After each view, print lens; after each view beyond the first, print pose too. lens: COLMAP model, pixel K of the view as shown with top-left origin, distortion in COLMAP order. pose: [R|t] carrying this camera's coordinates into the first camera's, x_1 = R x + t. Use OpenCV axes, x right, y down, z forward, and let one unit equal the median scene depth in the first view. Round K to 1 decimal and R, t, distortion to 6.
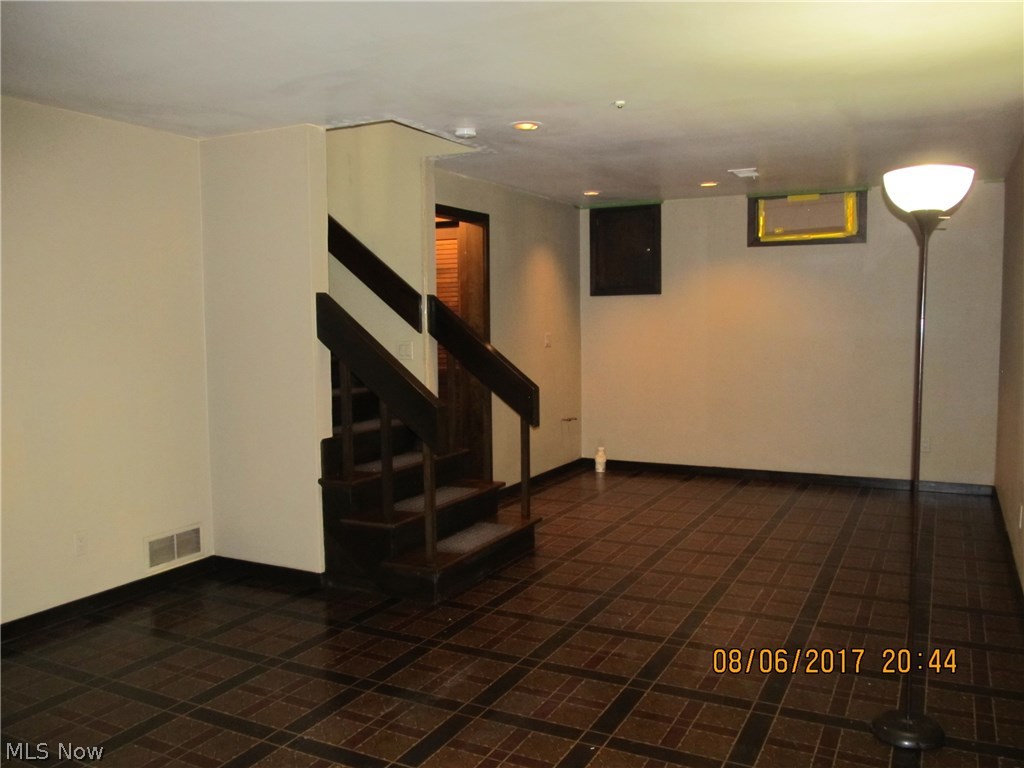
lens RADIAL K [[858.7, 0, 512.0], [0, 858.7, 384.0], [0, 0, 1]] dist [-0.072541, -0.007161]
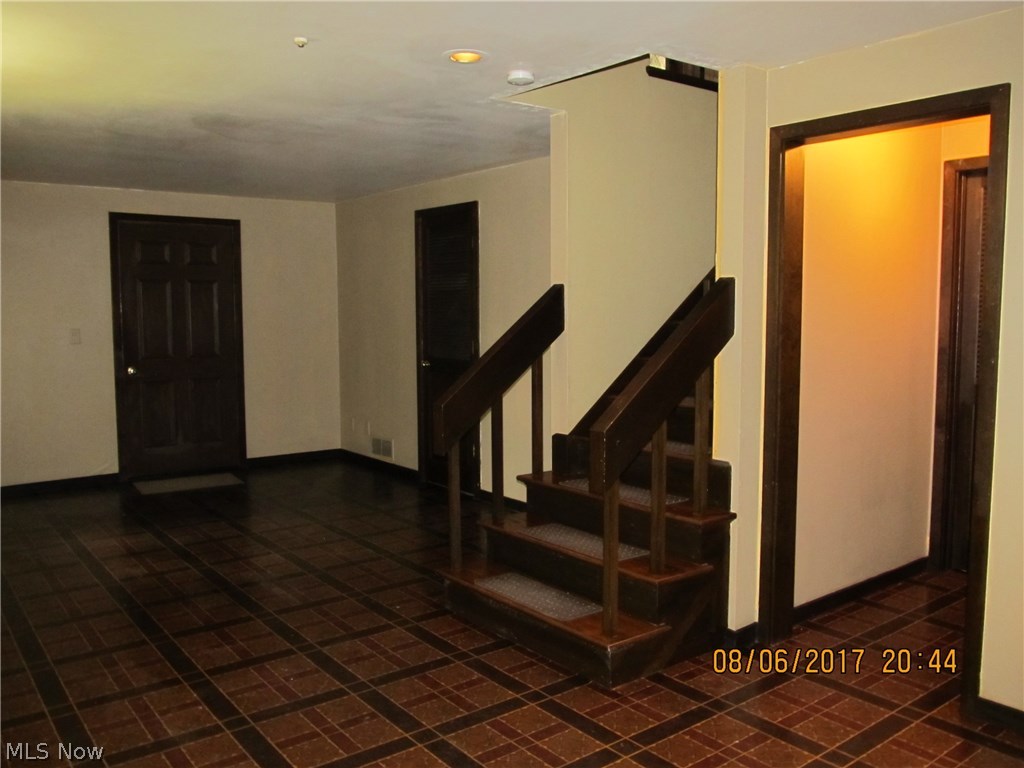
lens RADIAL K [[858.7, 0, 512.0], [0, 858.7, 384.0], [0, 0, 1]] dist [-0.072541, -0.007161]
pose [[-0.425561, 0.086834, -0.900754, 0.781763], [-0.076688, 0.988344, 0.131509, -0.130961], [0.901674, 0.125042, -0.413942, 1.562672]]
